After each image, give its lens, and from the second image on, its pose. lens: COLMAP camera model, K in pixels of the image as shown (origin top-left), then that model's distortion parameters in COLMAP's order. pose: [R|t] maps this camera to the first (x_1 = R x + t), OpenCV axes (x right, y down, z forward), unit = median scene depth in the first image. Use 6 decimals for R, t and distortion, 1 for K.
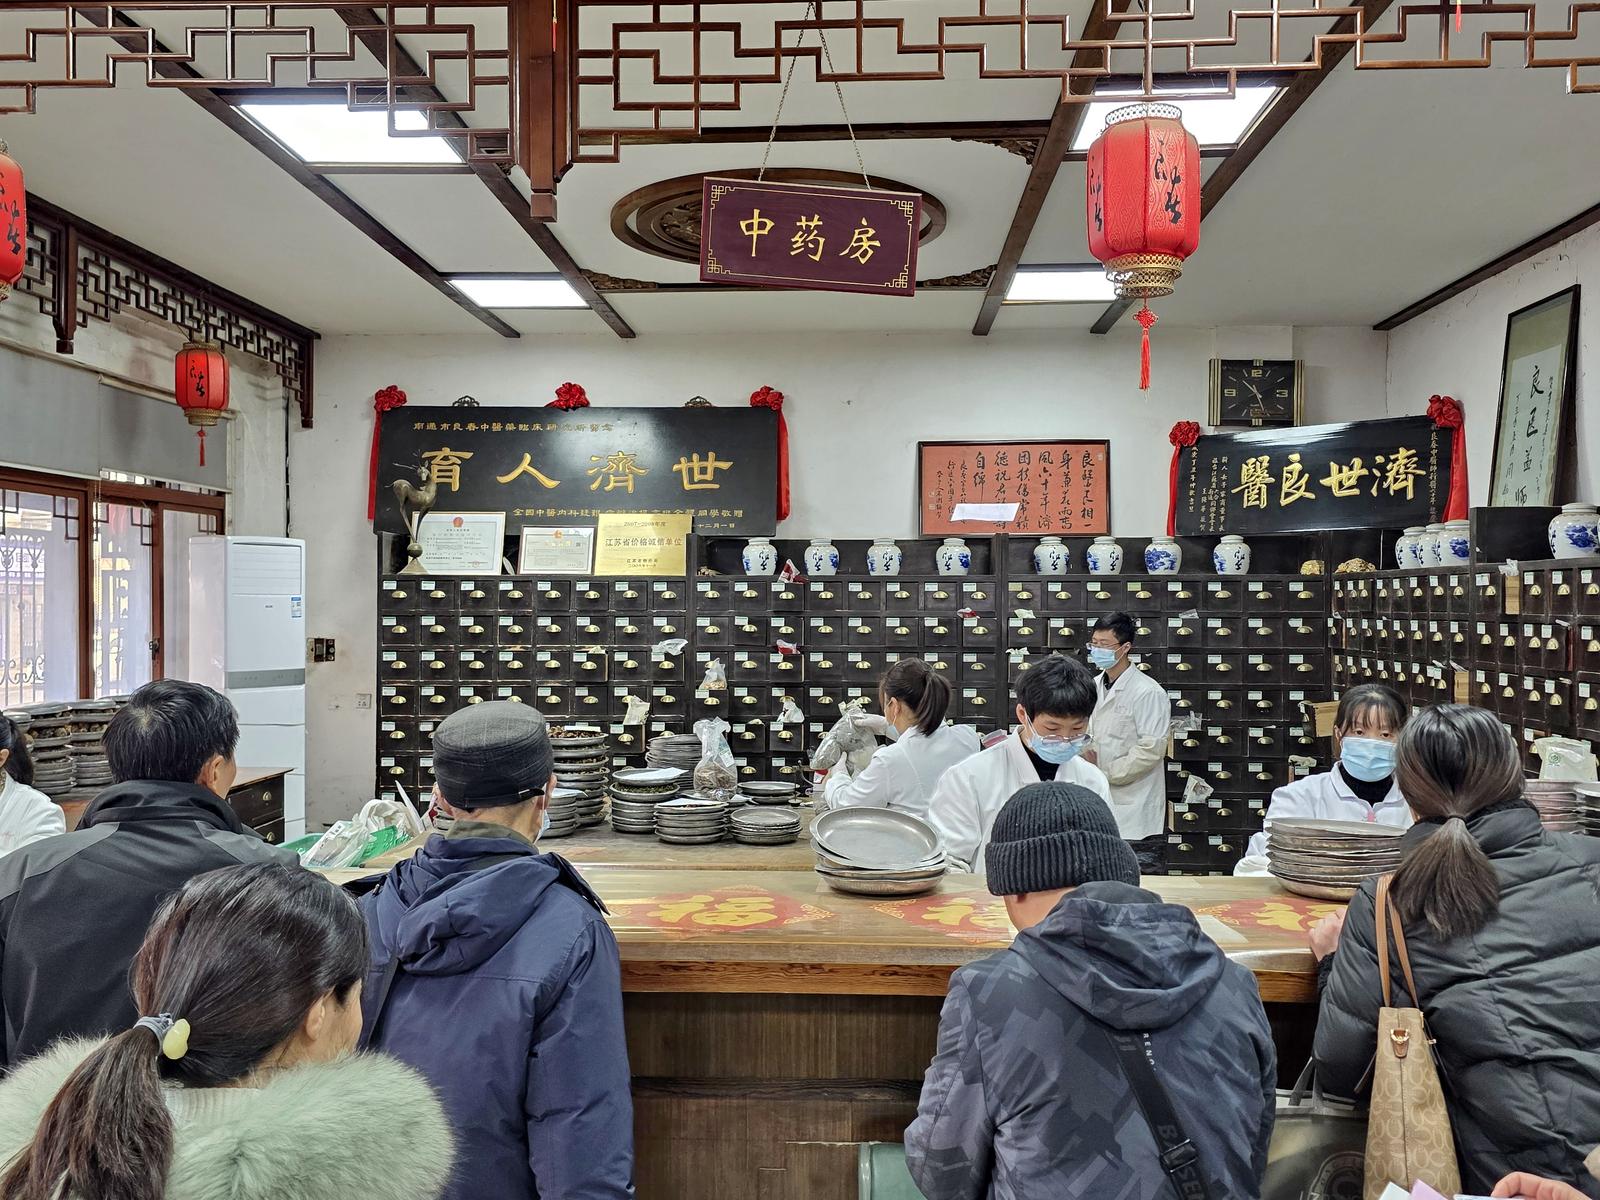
lens RADIAL K [[1383.9, 0, 807.6], [0, 1383.9, 605.7], [0, 0, 1]] dist [0.105246, -0.148390]
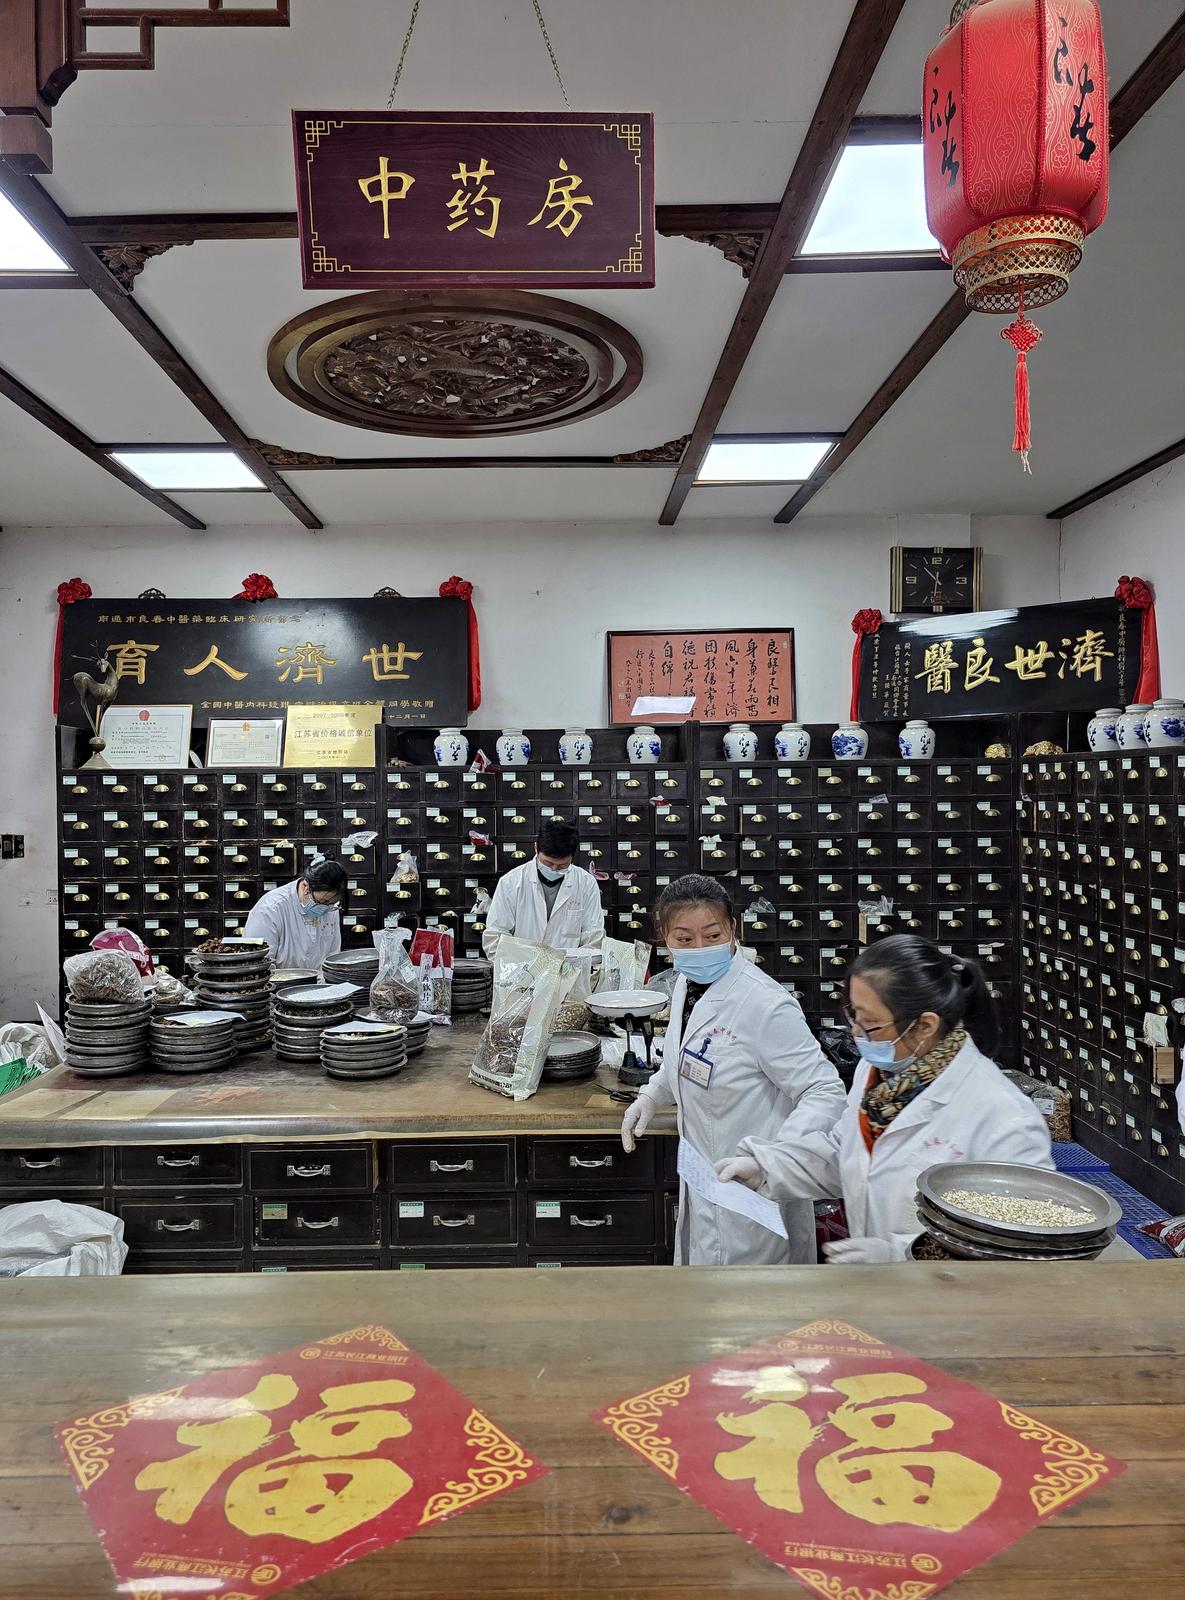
lens RADIAL K [[1120.5, 0, 556.2], [0, 1120.5, 815.1], [0, 0, 1]] dist [0.076856, -0.082112]
pose [[0.998880, -0.014602, 0.045003, 0.004238], [0.013631, 0.999669, 0.021804, -0.003047], [-0.045306, -0.021166, 0.998749, 0.194350]]
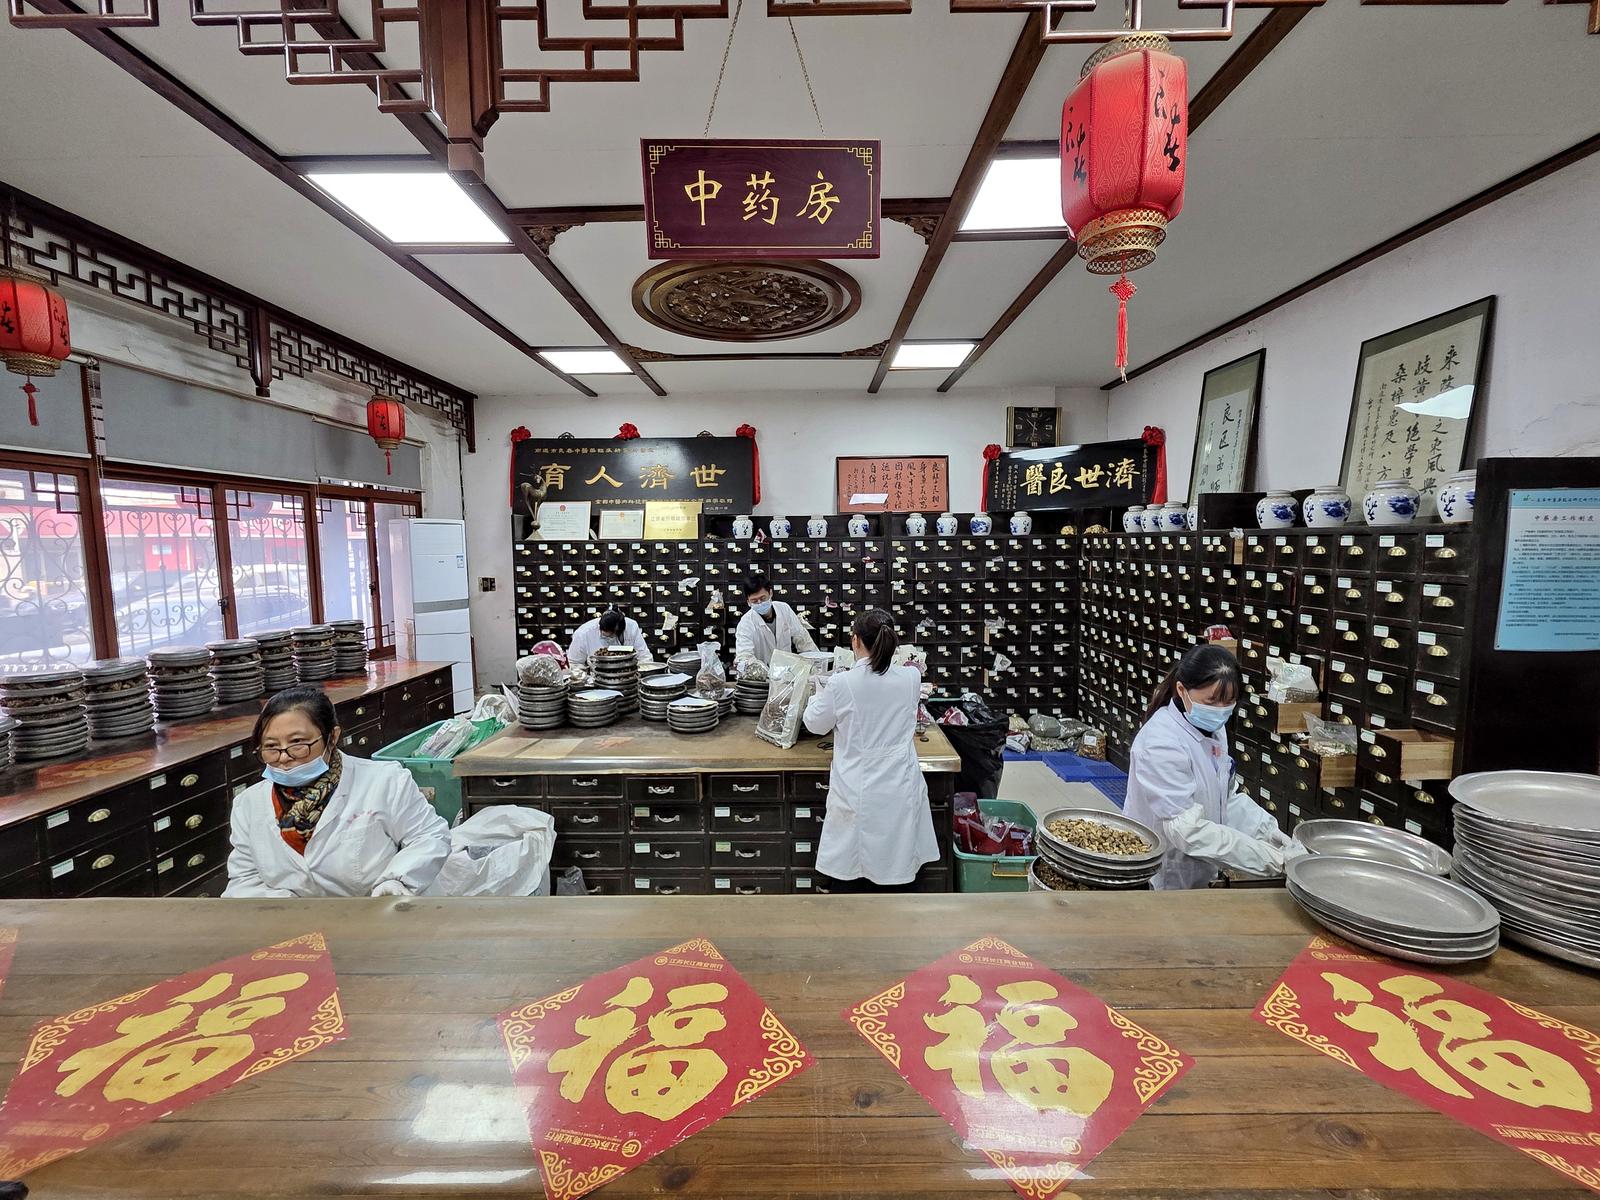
lens RADIAL K [[649.9, 0, 794.5], [0, 649.9, 595.8], [0, 0, 1]] dist [0.010776, -0.008745]
pose [[0.999415, -0.014320, 0.031061, 0.002114], [0.011787, 0.996705, 0.080246, -0.015129], [-0.032108, -0.079833, 0.996291, 0.214623]]
